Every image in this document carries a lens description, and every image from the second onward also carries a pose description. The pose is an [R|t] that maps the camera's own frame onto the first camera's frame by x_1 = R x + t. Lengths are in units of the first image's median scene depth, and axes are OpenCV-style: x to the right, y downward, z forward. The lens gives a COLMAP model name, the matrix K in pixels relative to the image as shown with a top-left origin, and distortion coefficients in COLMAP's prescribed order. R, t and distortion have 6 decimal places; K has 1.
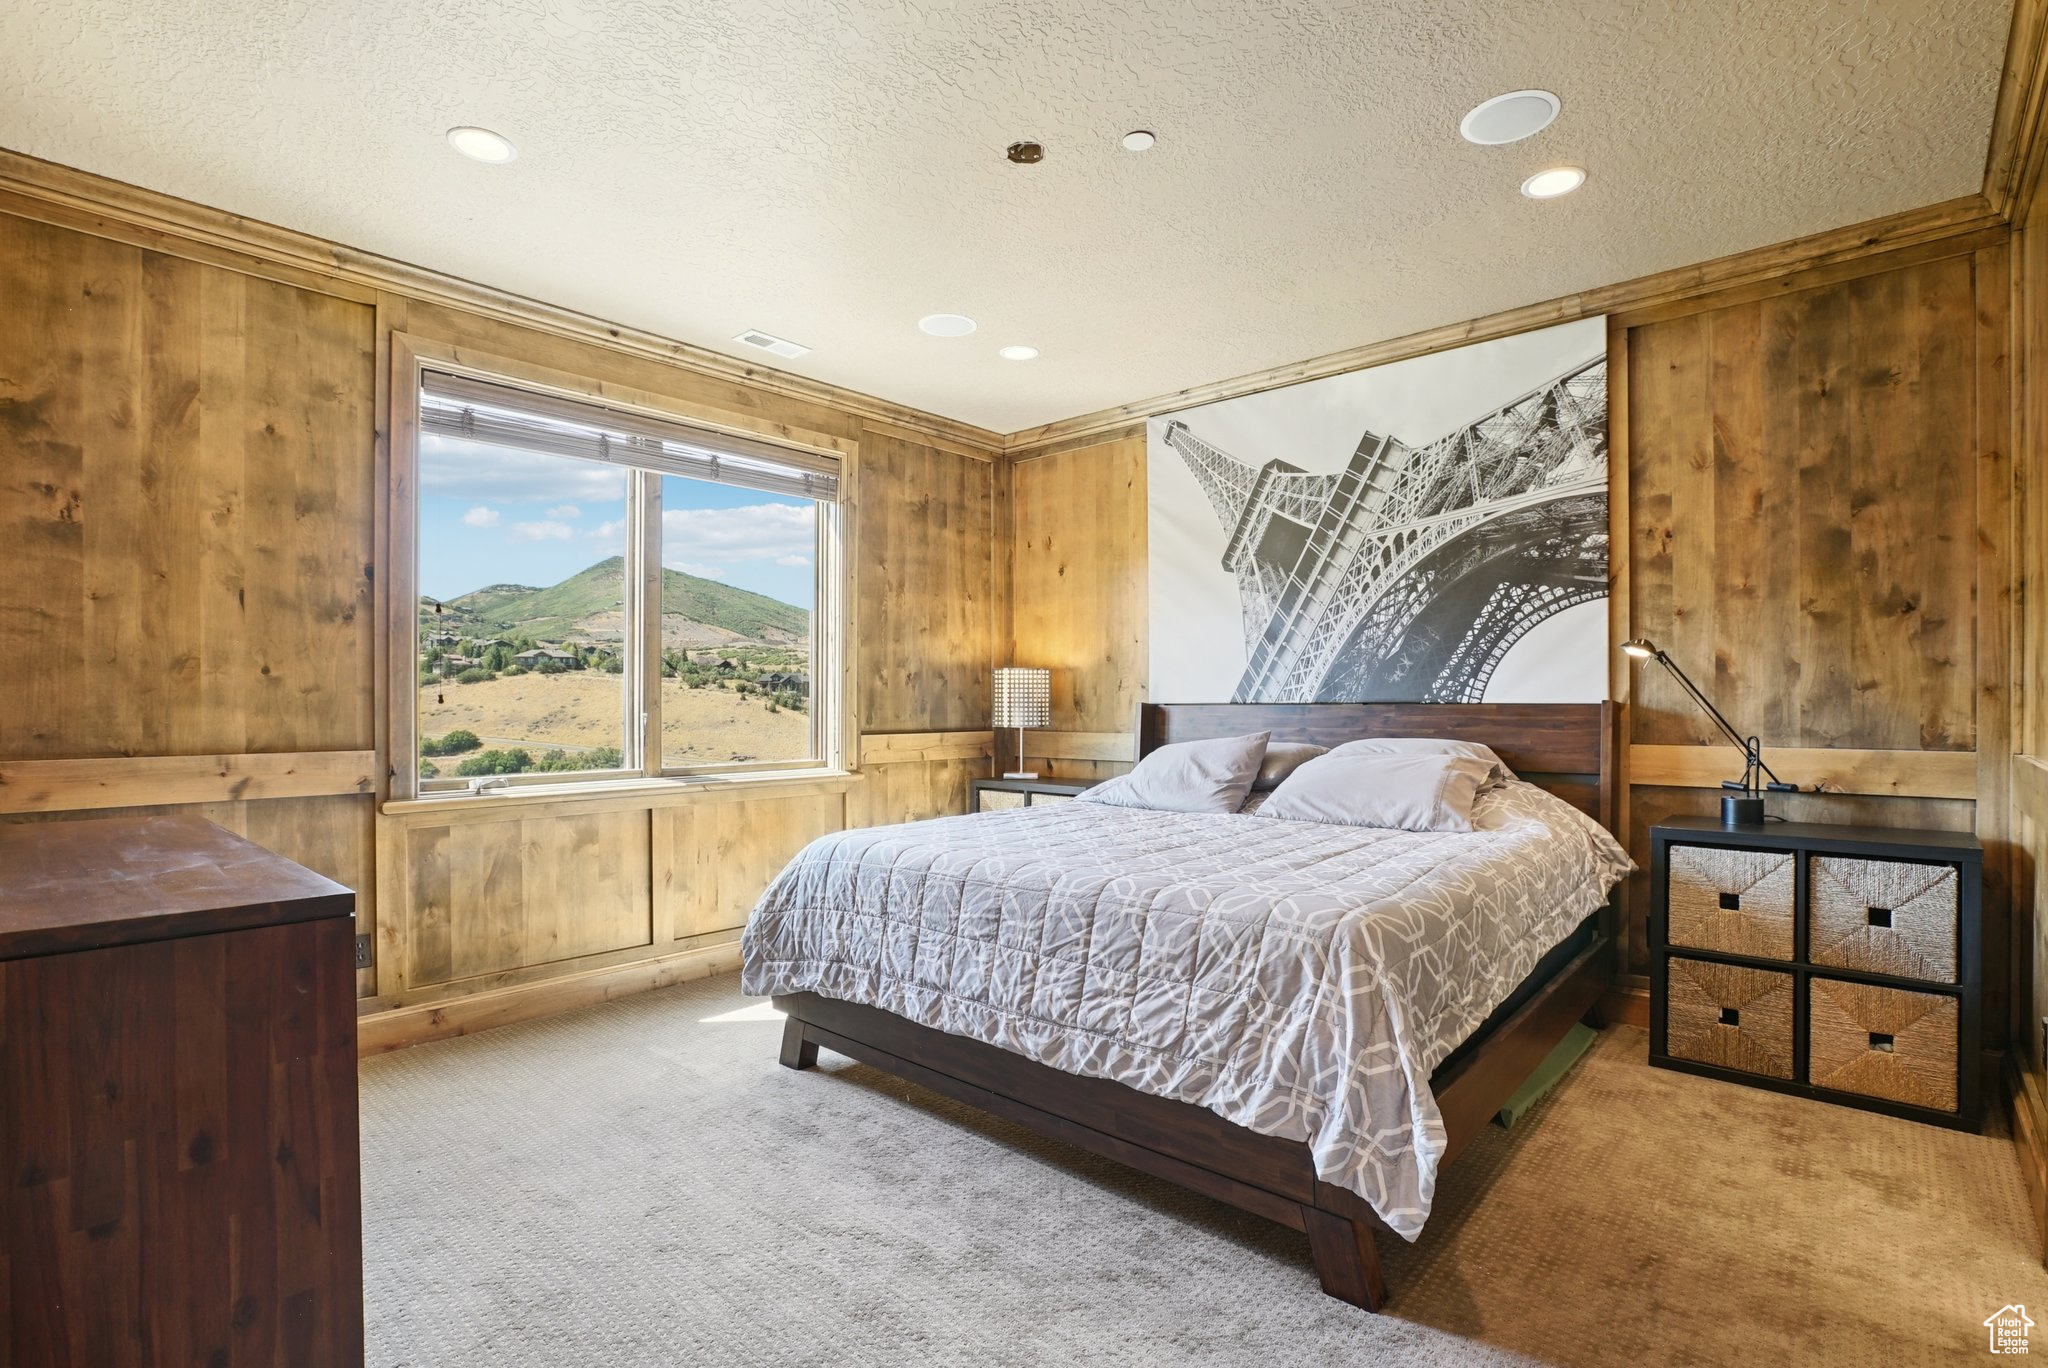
lens RADIAL K [[969.0, 0, 1025.5], [0, 969.0, 700.8], [0, 0, 1]] dist [-0.065327, 0.027779]
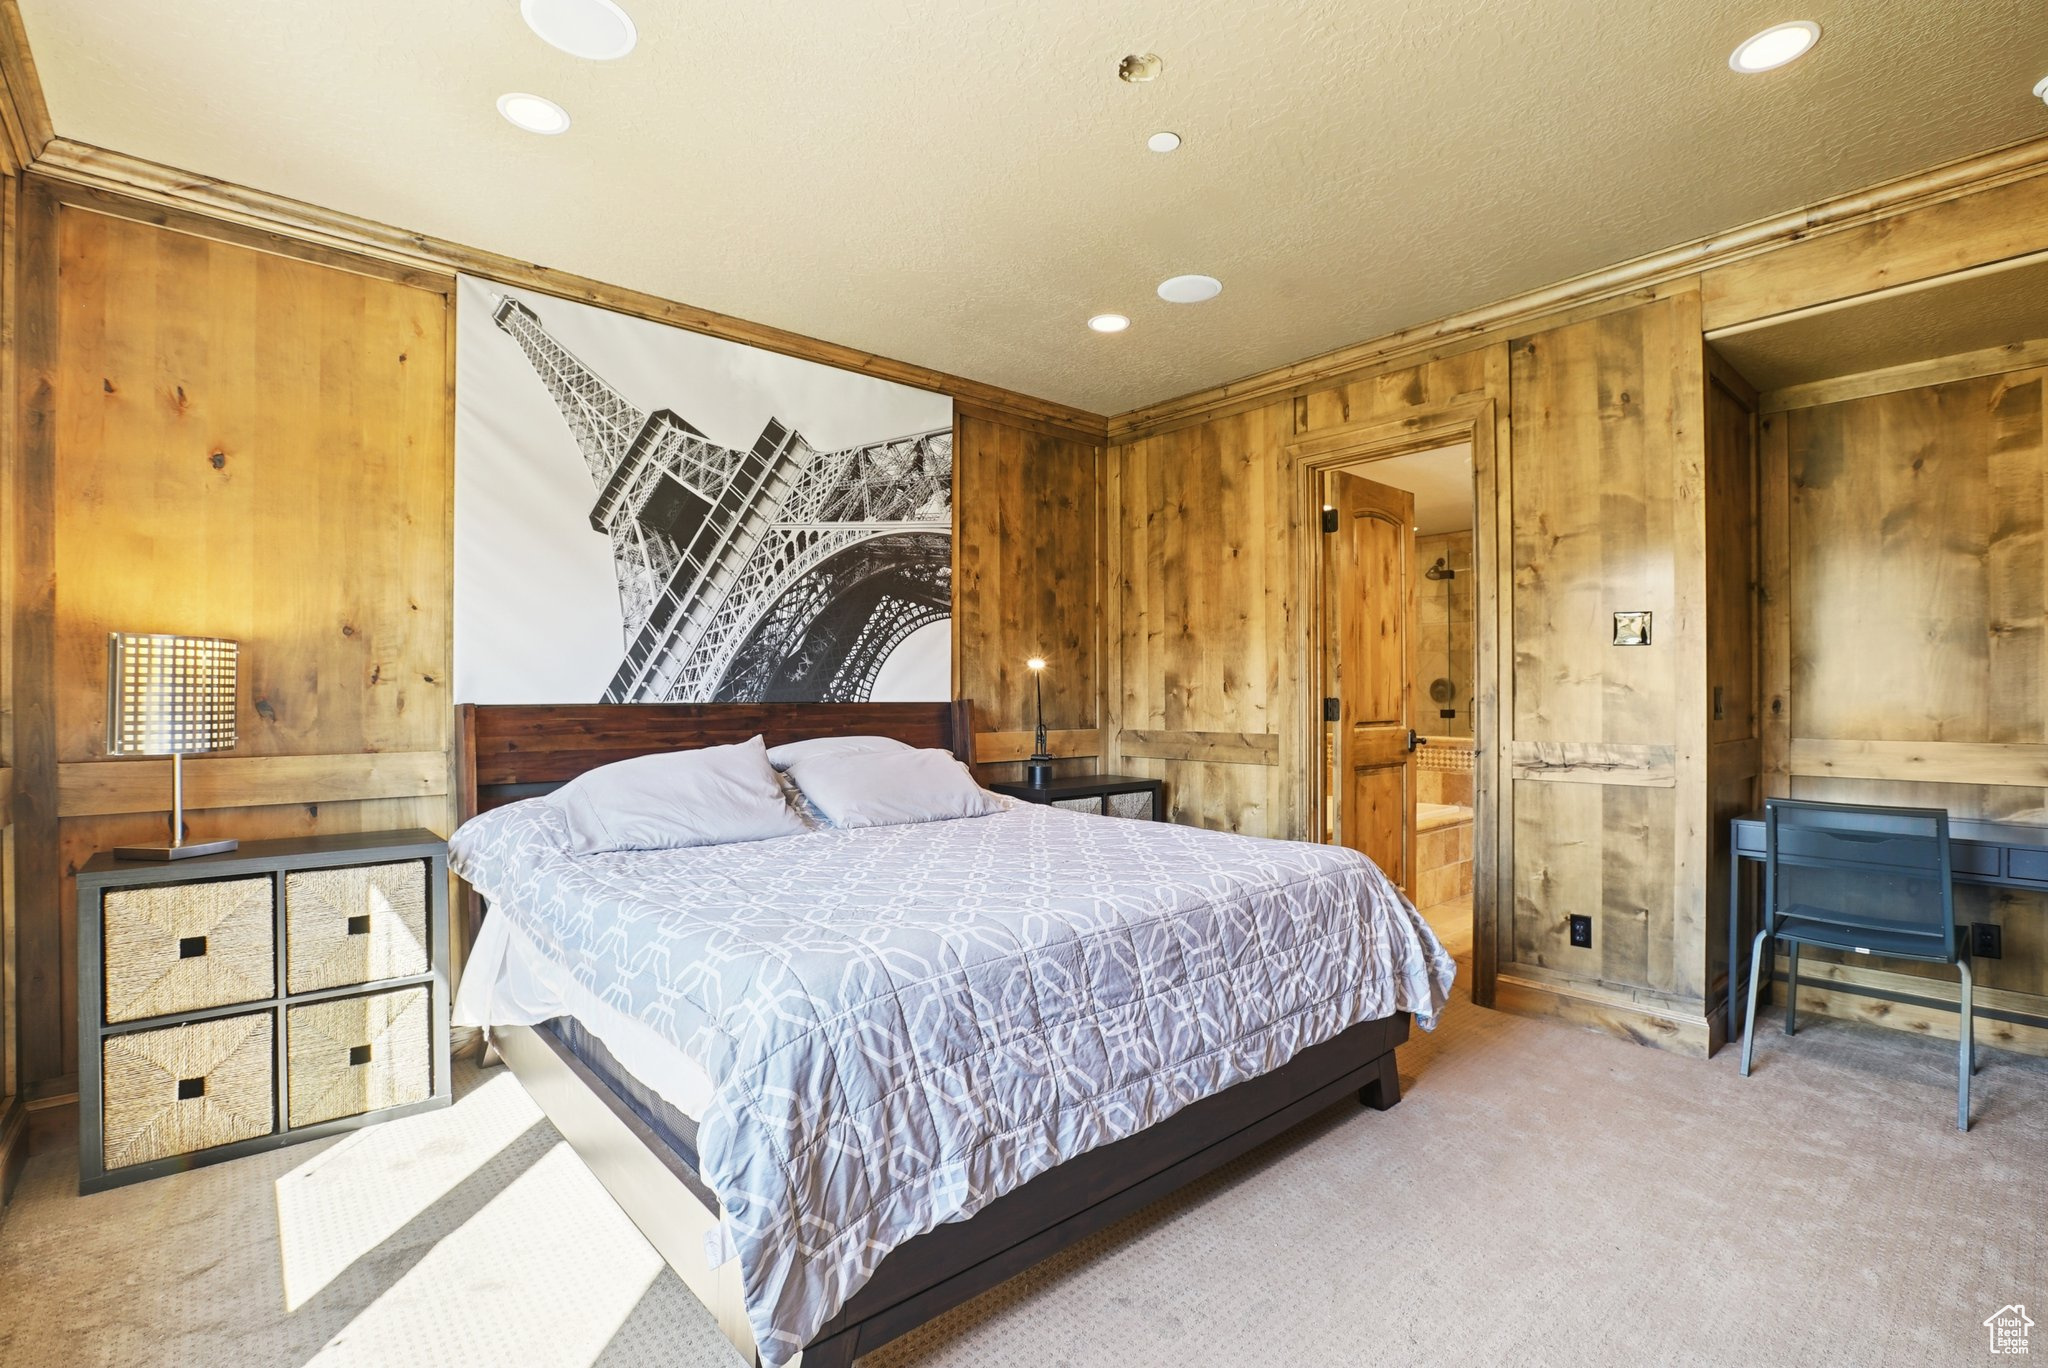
lens RADIAL K [[936.7, 0, 1032.4], [0, 936.7, 694.2], [0, 0, 1]] dist [-0.049373, 0.016466]
pose [[0.121983, 0.006299, 0.992512, -0.550329], [0.003256, 0.999972, -0.006747, 0.001362], [-0.992527, 0.004054, 0.121959, 0.657616]]
